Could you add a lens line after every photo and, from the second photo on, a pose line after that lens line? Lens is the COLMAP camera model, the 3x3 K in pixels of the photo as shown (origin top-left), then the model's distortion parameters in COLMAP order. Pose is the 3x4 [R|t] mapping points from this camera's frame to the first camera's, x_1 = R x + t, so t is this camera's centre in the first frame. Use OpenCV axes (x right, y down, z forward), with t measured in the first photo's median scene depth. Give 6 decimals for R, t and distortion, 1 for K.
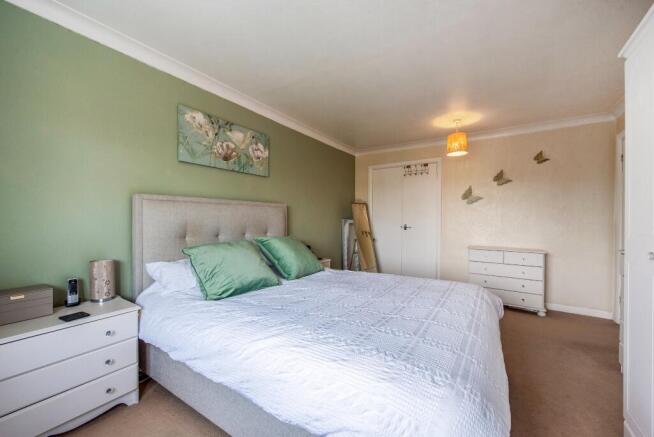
lens RADIAL K [[264.0, 0, 328.0], [0, 264.0, 220.8], [0, 0, 1]] dist [-0.020736, -0.001703]
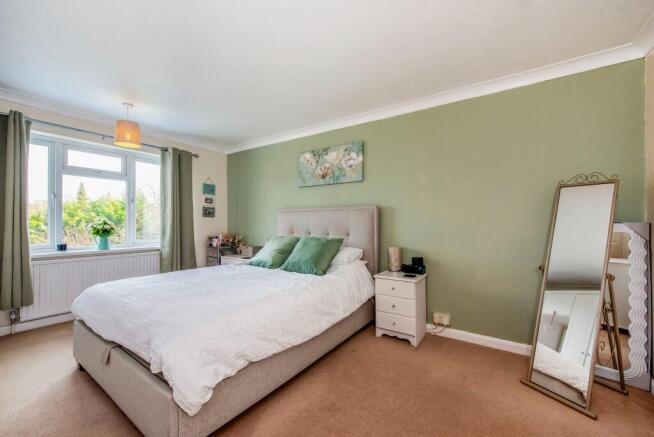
lens RADIAL K [[264.0, 0, 327.4], [0, 264.0, 218.1], [0, 0, 1]] dist [-0.020736, -0.001703]
pose [[-0.055982, 0.008485, -0.998396, 0.907956], [0.005801, 0.999950, 0.008173, -0.031905], [0.998415, -0.005334, -0.056028, 1.022436]]
